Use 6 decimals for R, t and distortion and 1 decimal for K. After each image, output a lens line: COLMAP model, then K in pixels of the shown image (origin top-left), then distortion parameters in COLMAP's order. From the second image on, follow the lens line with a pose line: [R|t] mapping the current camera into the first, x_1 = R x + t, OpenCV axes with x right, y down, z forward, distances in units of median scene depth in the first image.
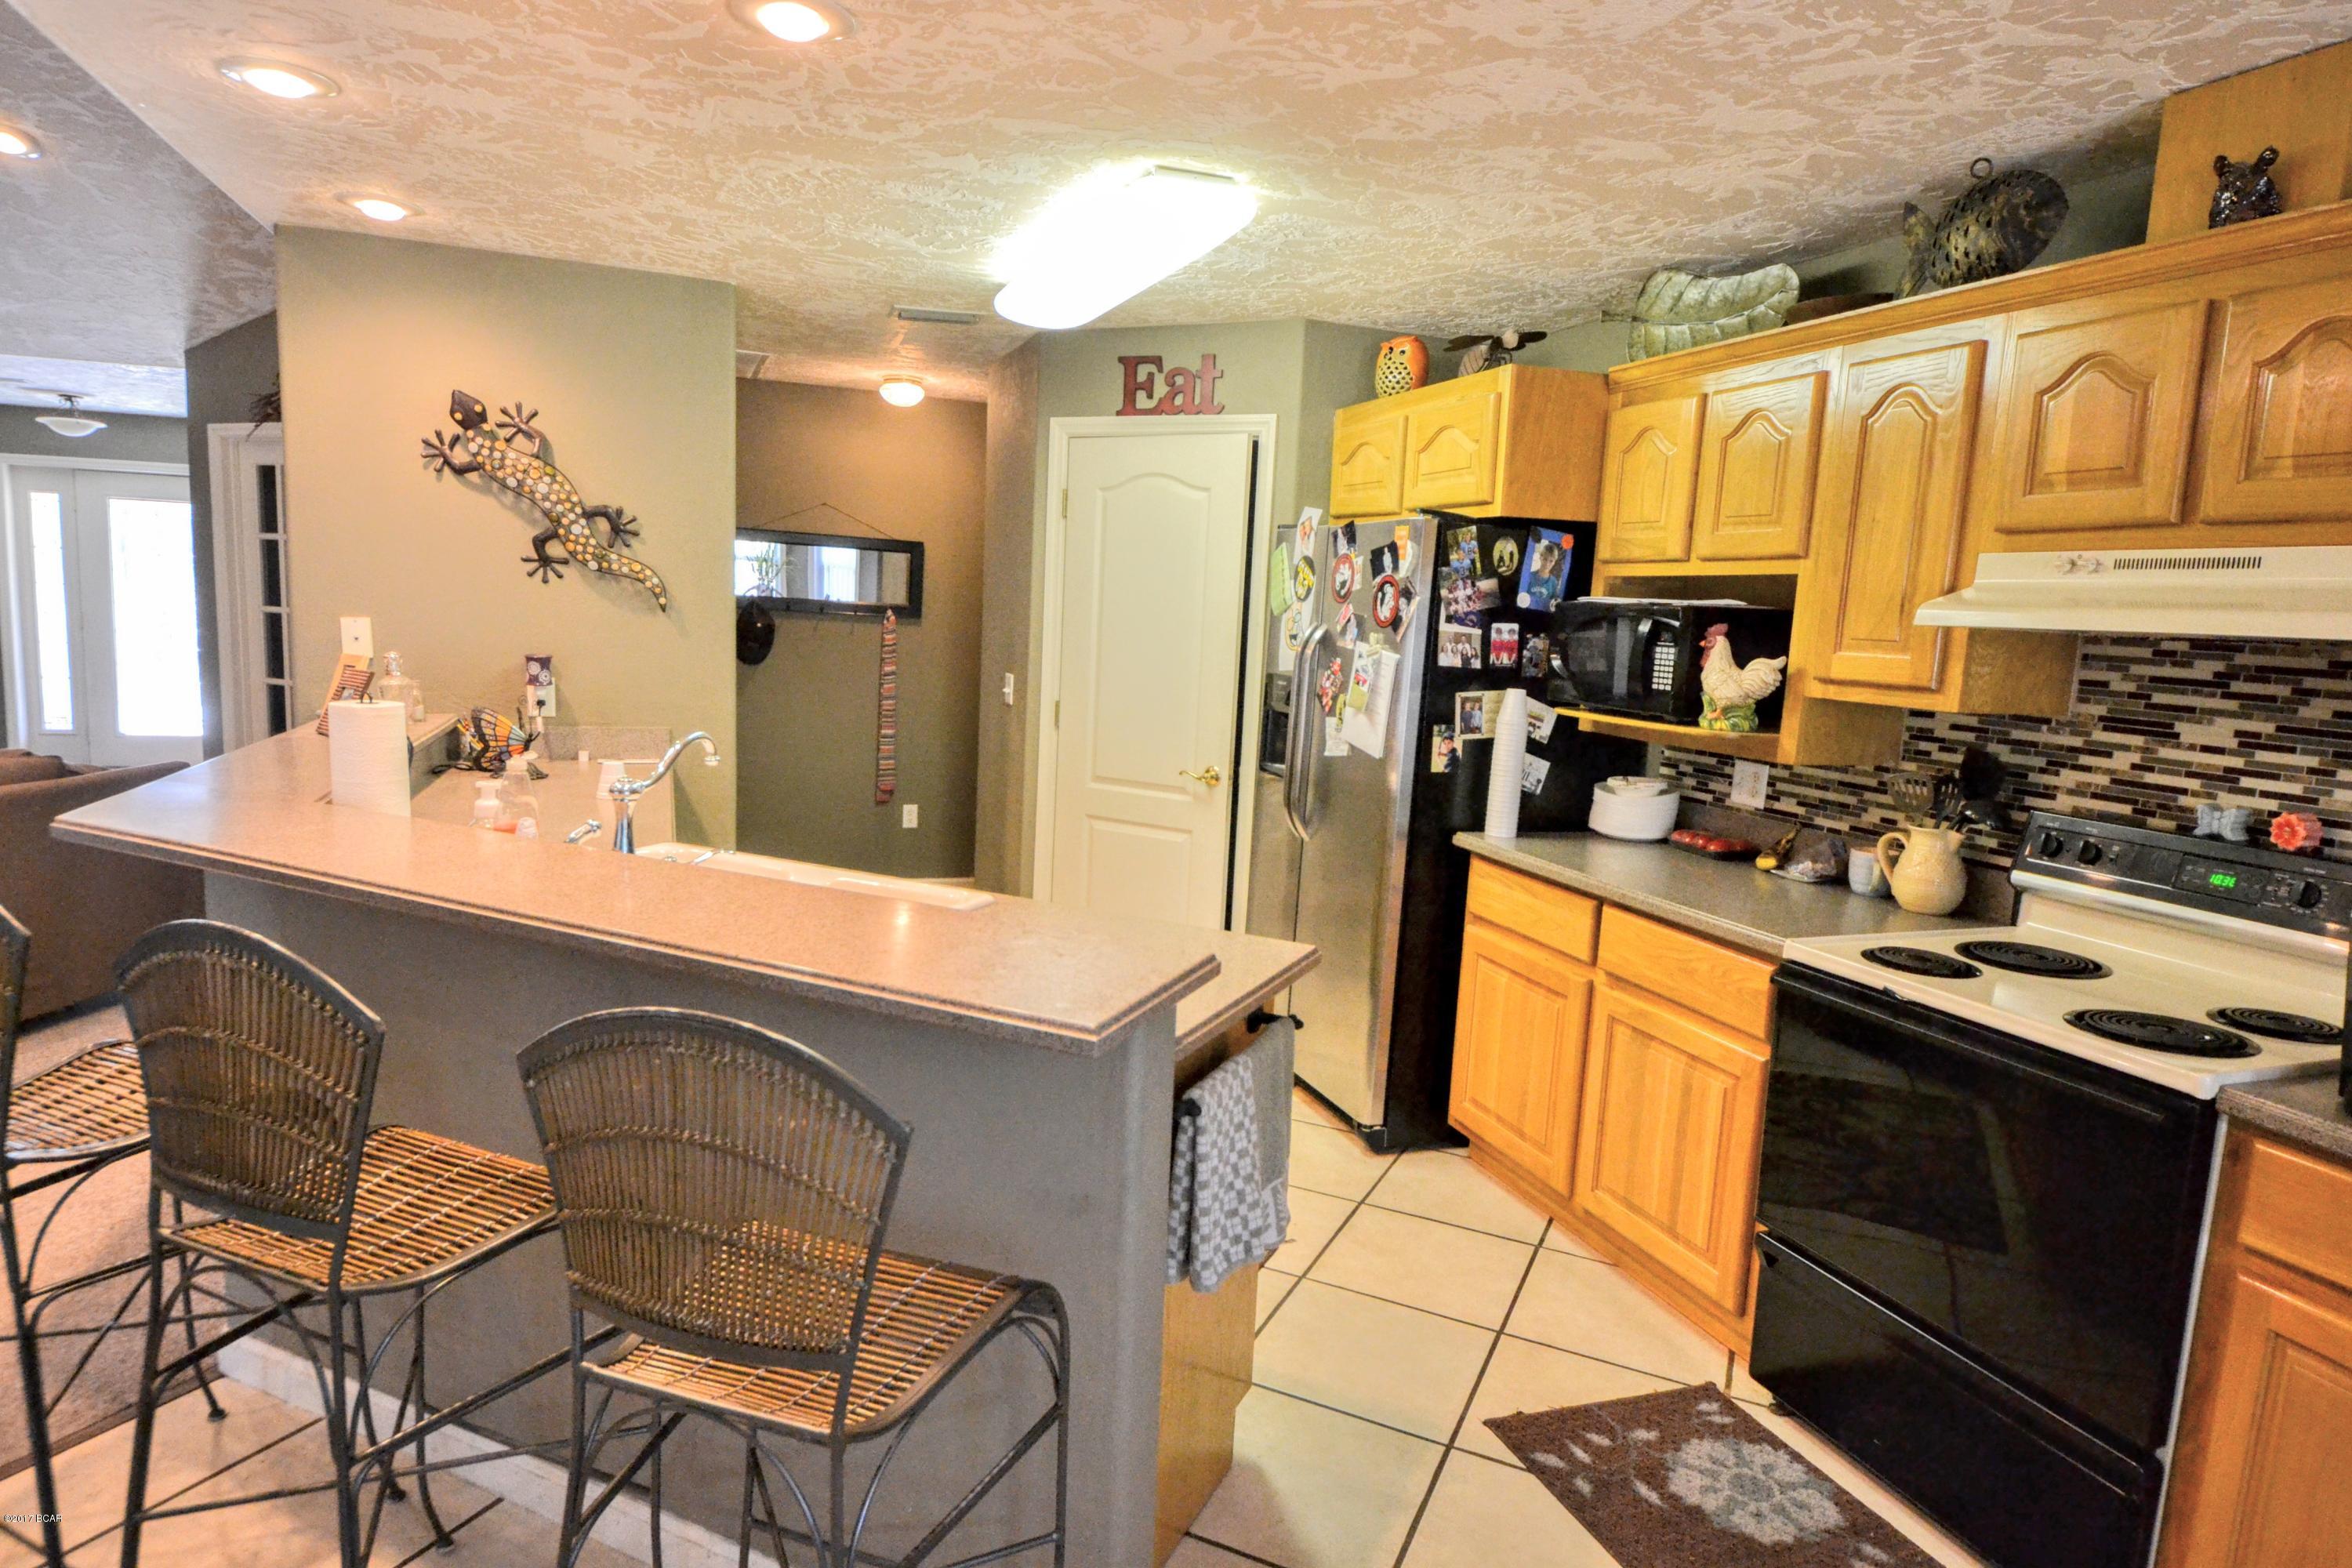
lens RADIAL K [[1348.2, 0, 1170.6], [0, 1348.2, 816.4], [0, 0, 1]] dist [0.020665, -0.011209]
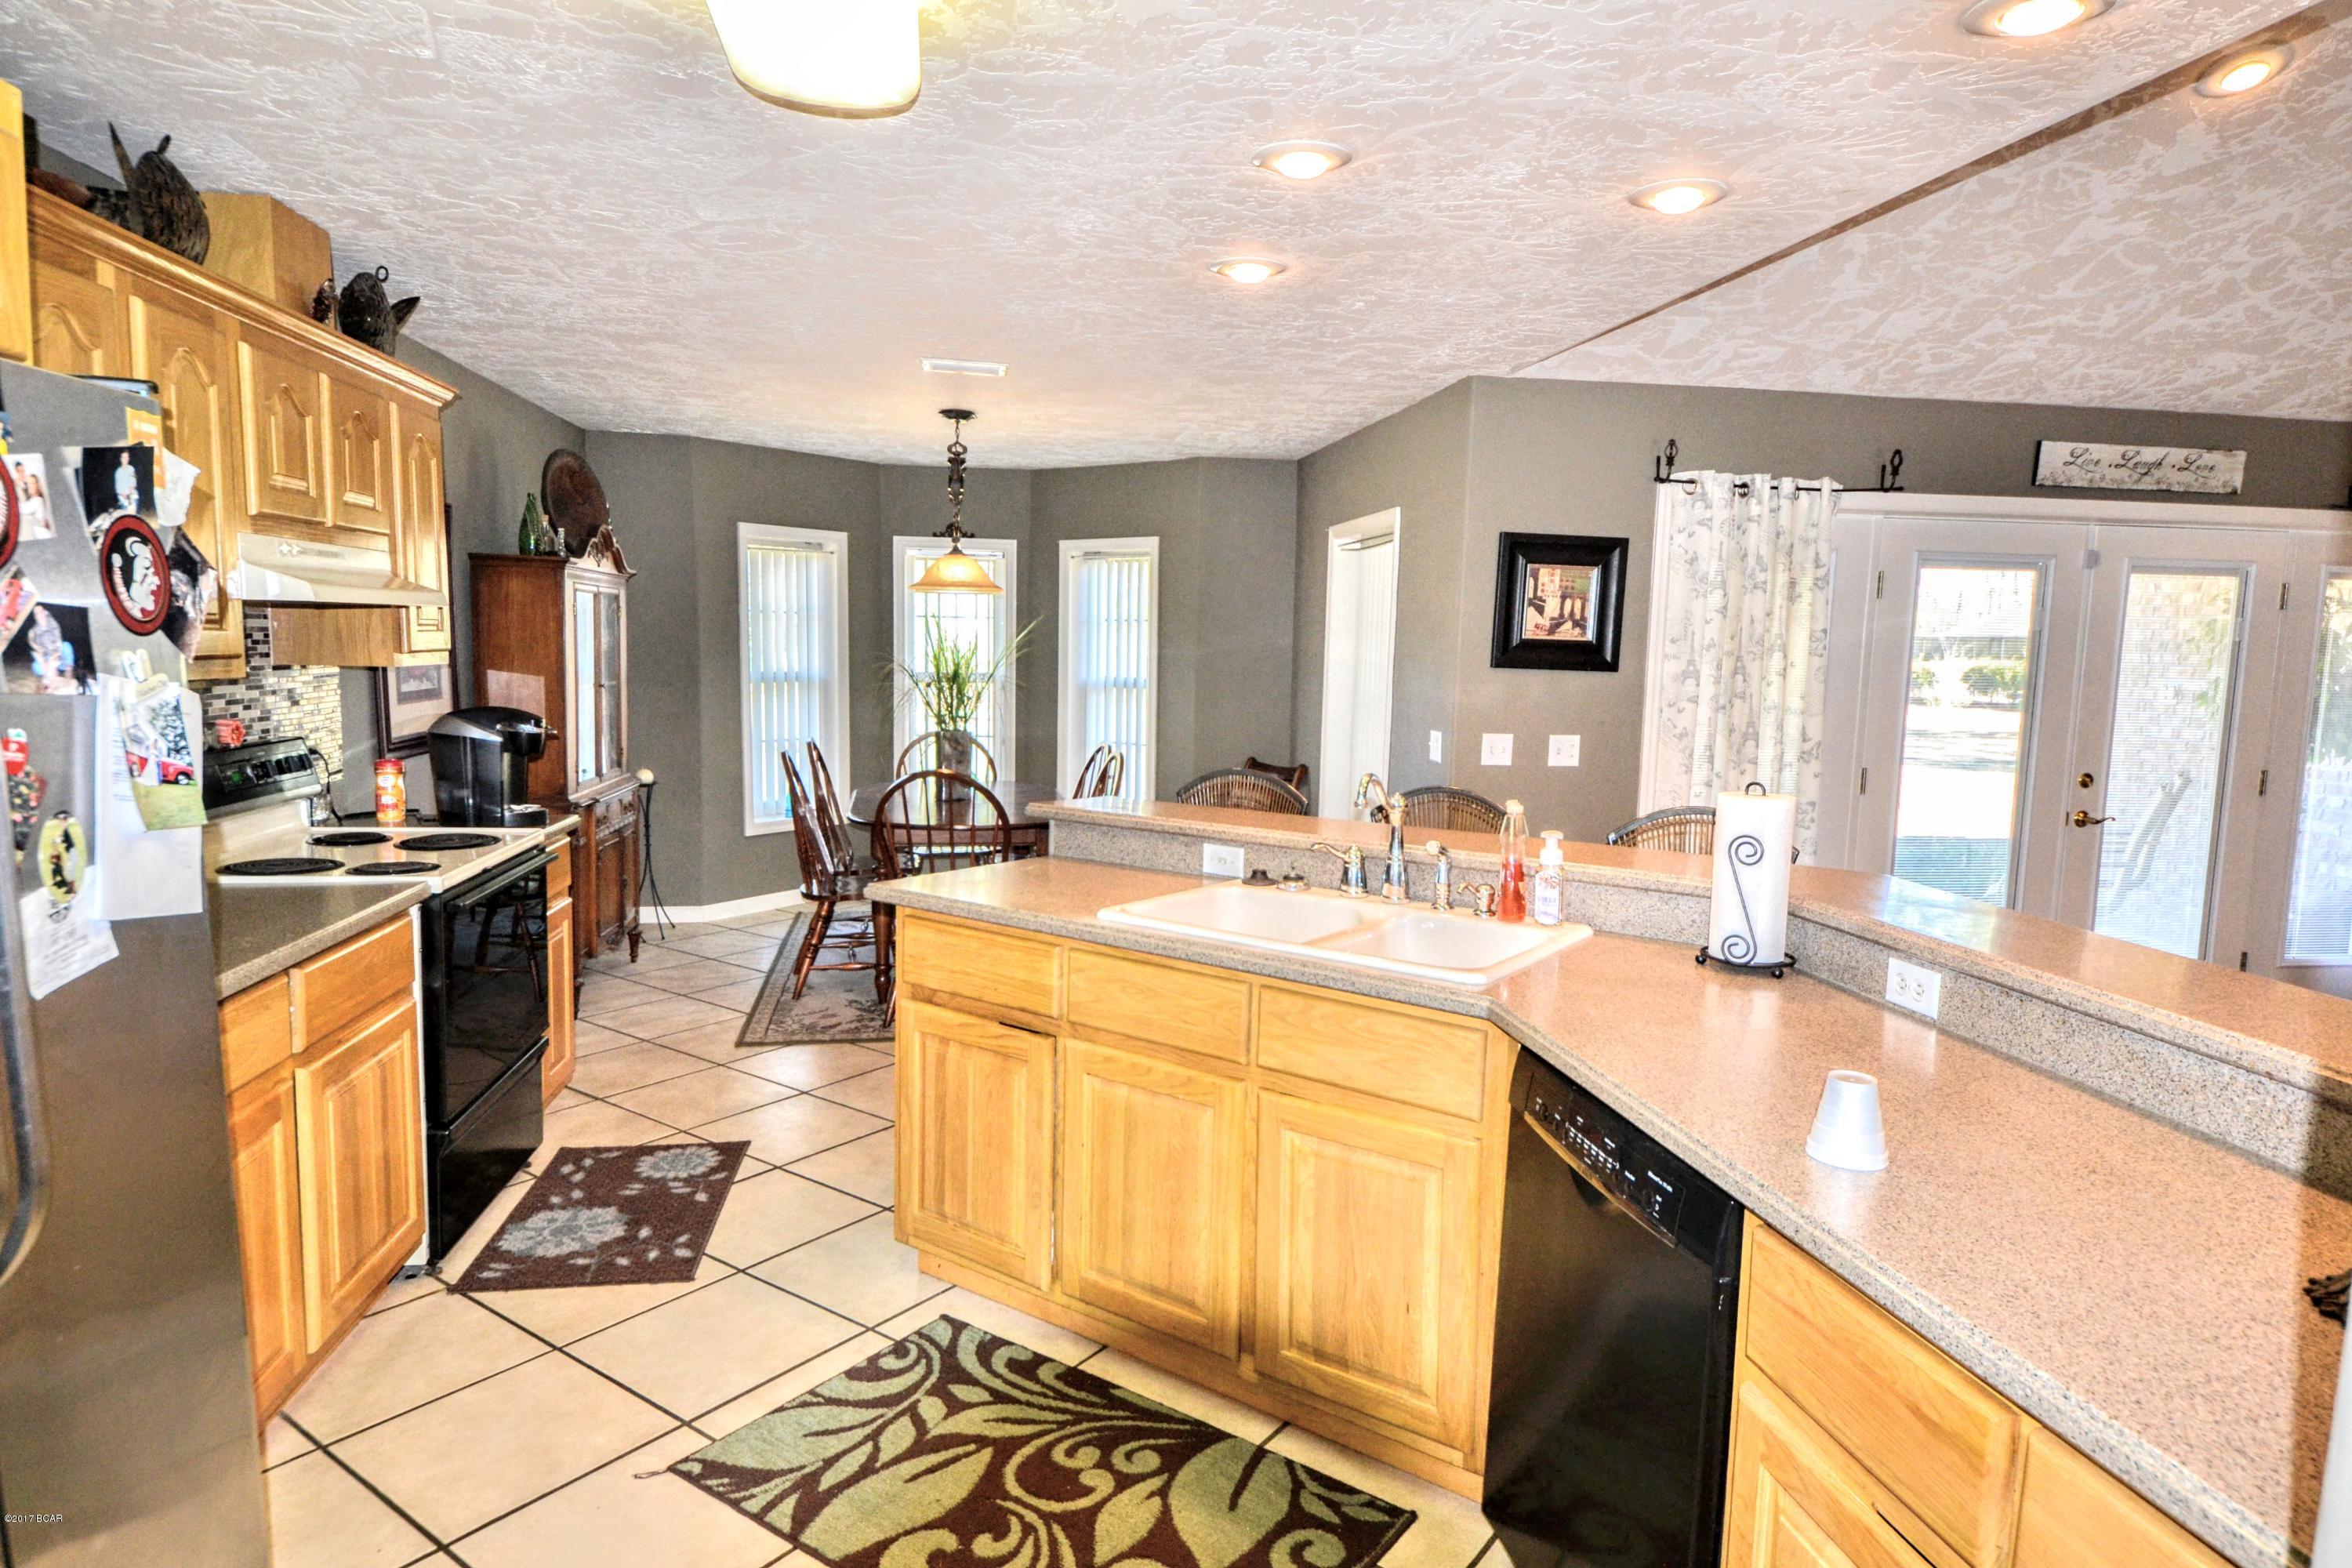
lens RADIAL K [[1394.6, 0, 1152.6], [0, 1394.6, 808.8], [0, 0, 1]] dist [-0.004808, -0.000617]
pose [[-0.977105, -0.093365, 0.191178, -0.236526], [-0.036533, 0.958851, 0.281550, -0.207079], [-0.209598, 0.268119, -0.940309, 1.259931]]
